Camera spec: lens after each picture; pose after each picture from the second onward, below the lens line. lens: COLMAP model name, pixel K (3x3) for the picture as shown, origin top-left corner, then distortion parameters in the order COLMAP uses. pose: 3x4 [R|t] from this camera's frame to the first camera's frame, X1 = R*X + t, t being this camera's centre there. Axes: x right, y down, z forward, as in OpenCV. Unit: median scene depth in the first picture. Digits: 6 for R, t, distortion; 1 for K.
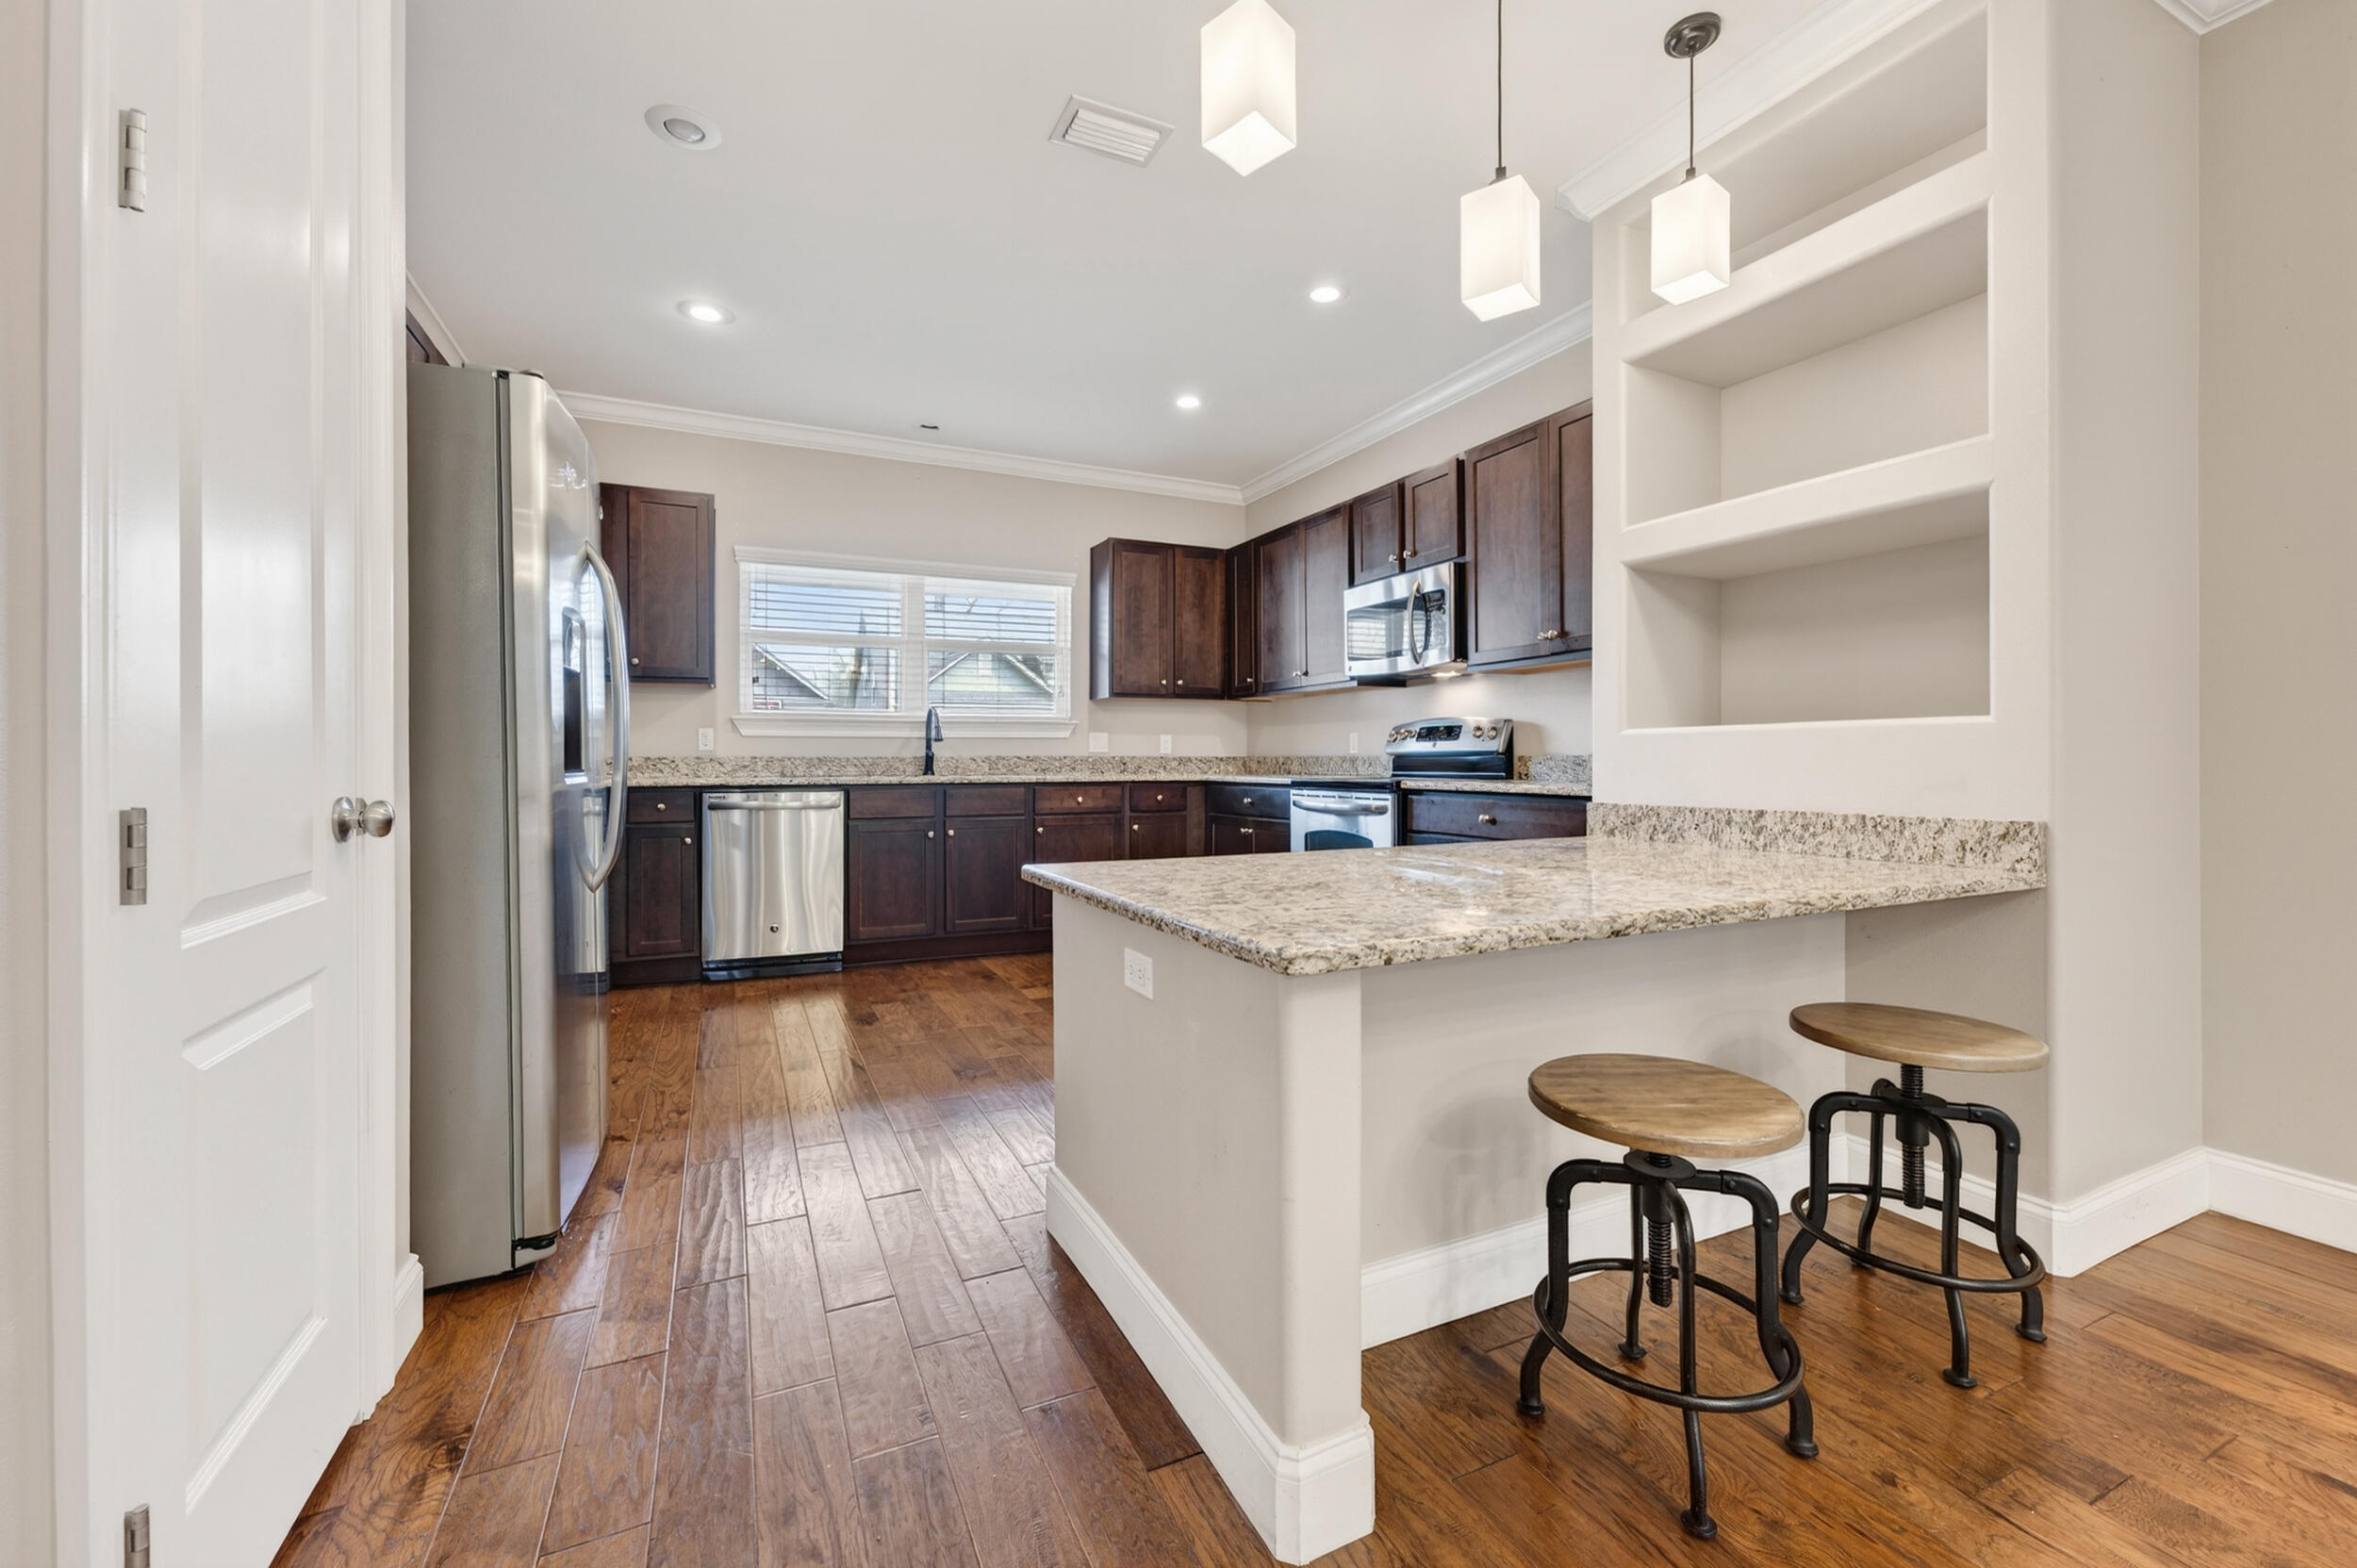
lens RADIAL K [[933.4, 0, 1159.9], [0, 933.4, 743.1], [0, 0, 1]] dist [-0.009677, 0.005307]
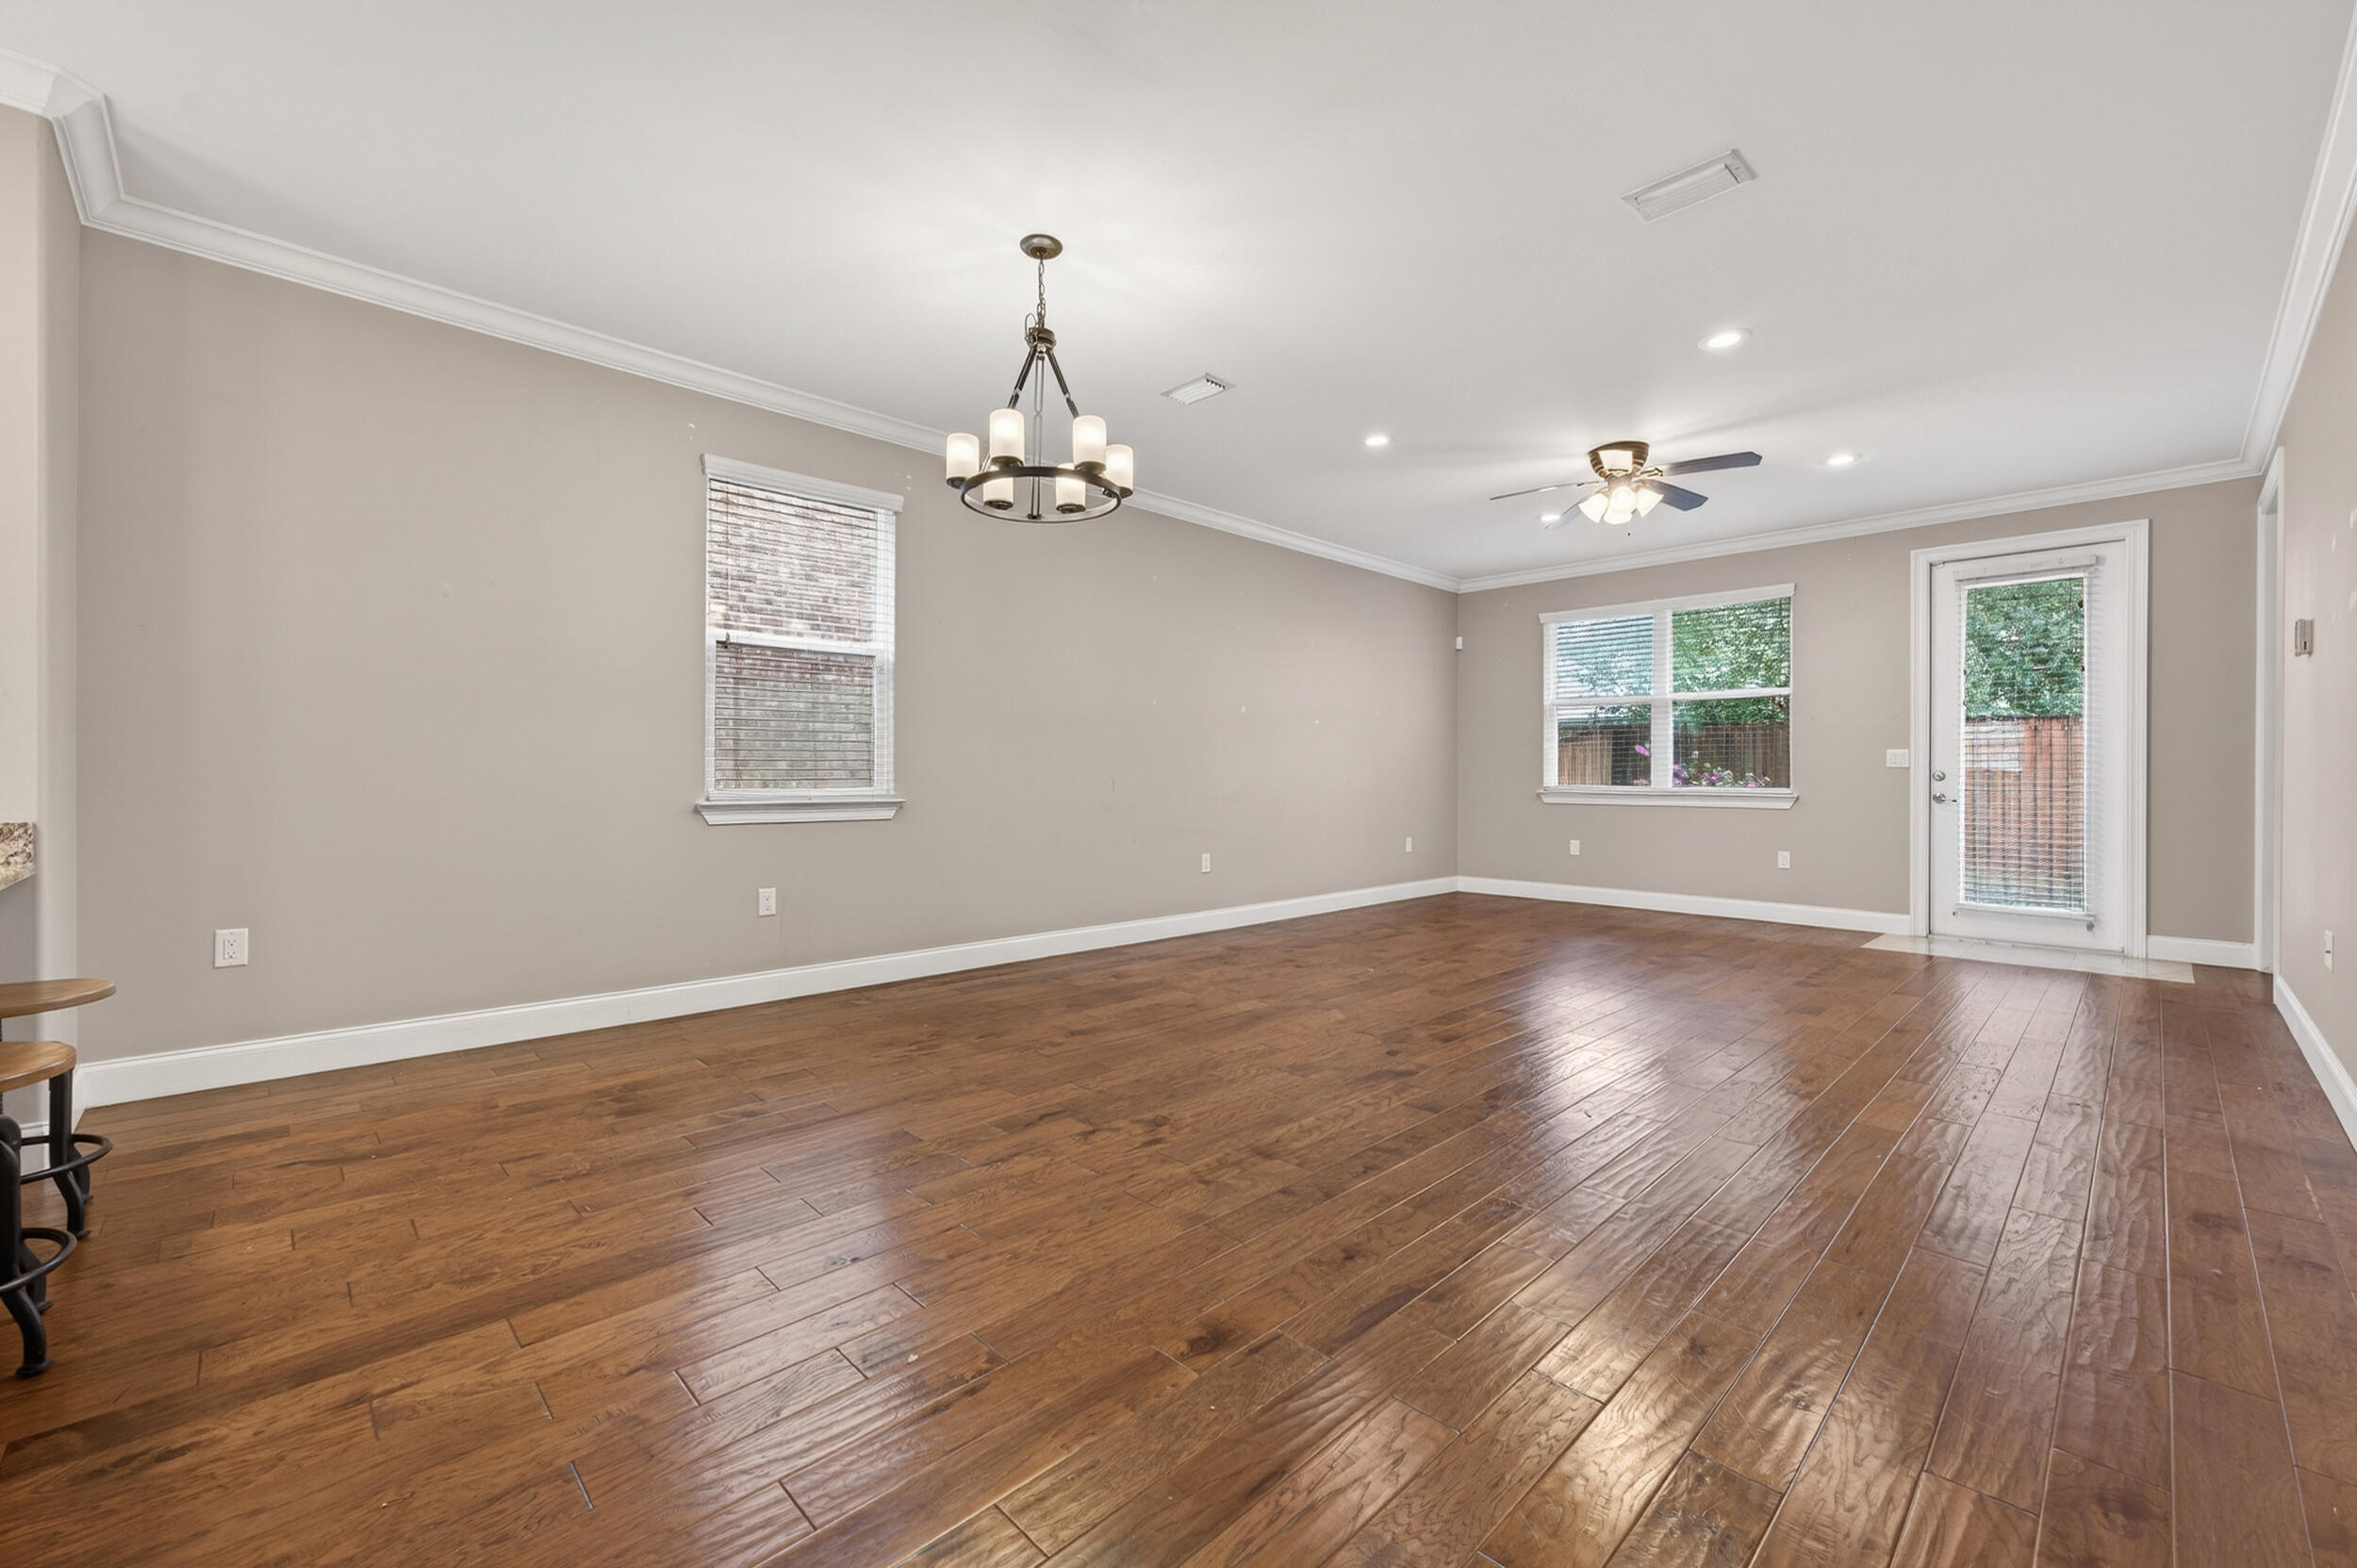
lens RADIAL K [[962.5, 0, 1187.9], [0, 962.5, 783.2], [0, 0, 1]] dist [-0.010585, 0.003834]
pose [[-0.337117, -0.003804, 0.941455, -0.302164], [-0.018997, 0.999816, -0.002763, 0.002871], [-0.941271, -0.018816, -0.337127, -0.008026]]
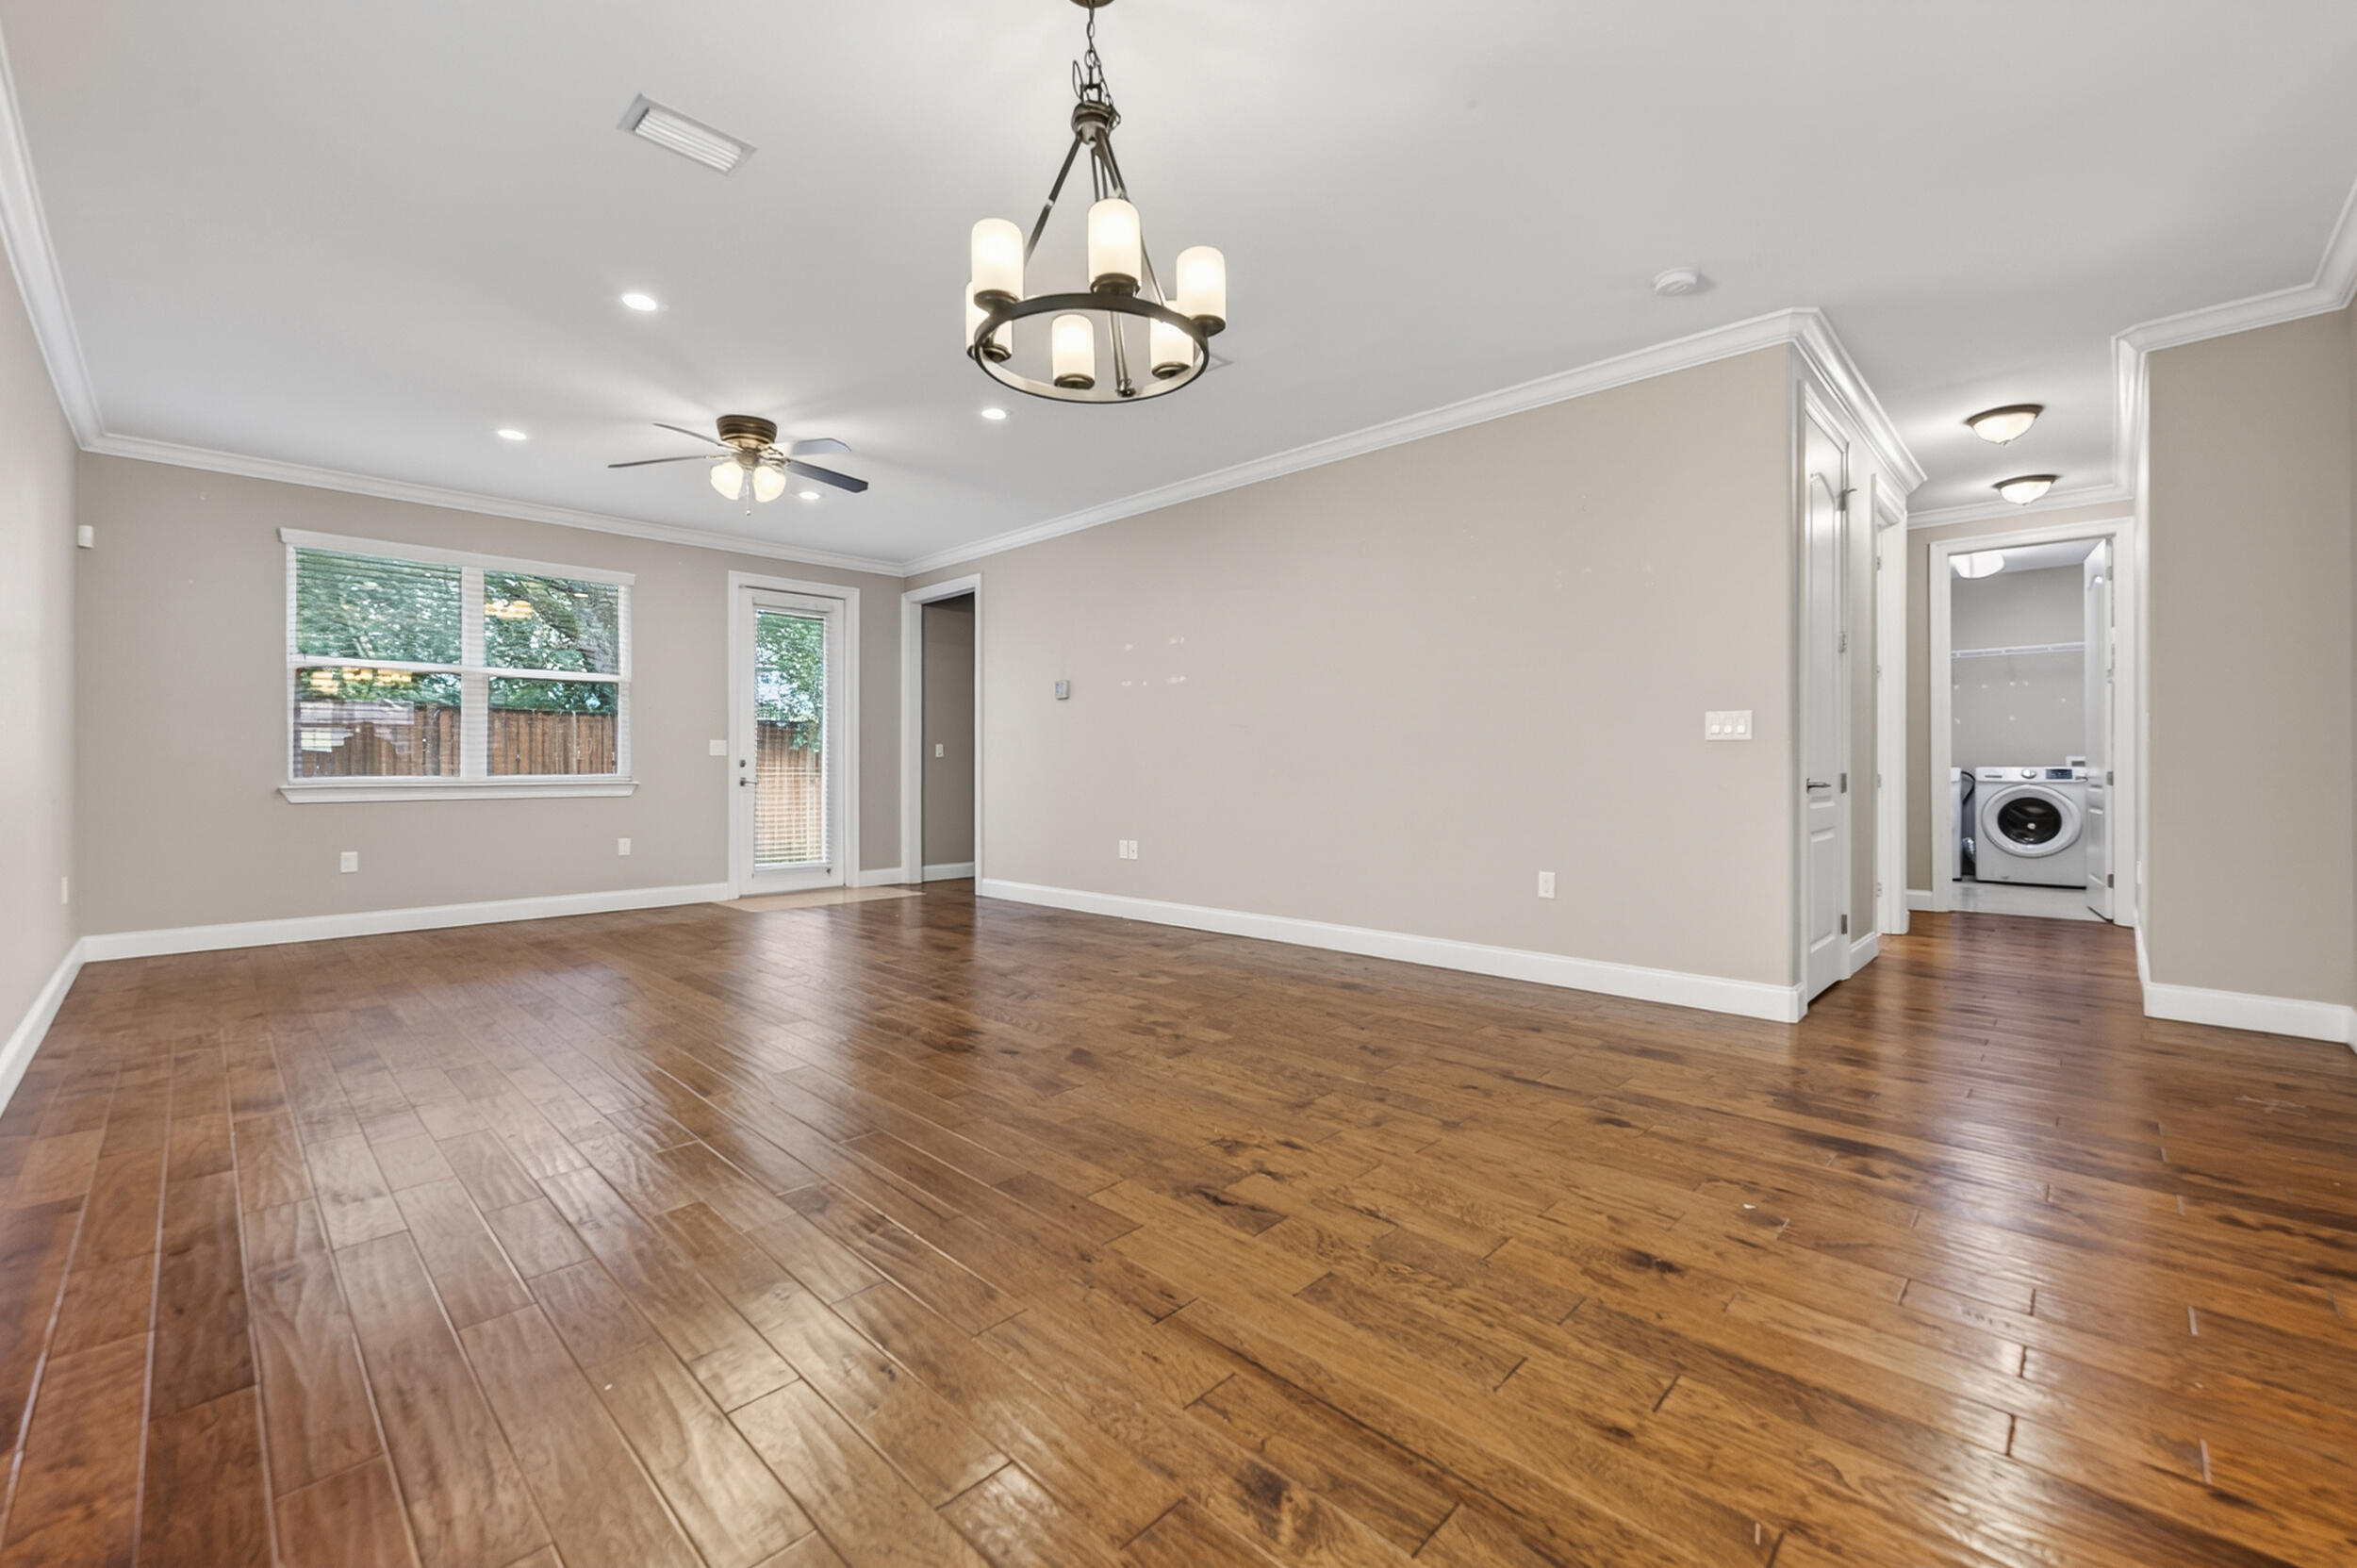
lens RADIAL K [[962.5, 0, 1168.6], [0, 962.5, 772.9], [0, 0, 1]] dist [-0.010585, 0.003834]
pose [[-0.933049, 0.006302, -0.359695, 0.450657], [0.010500, 0.999898, -0.009720, 0.007329], [0.359597, -0.012846, -0.933019, 0.283606]]
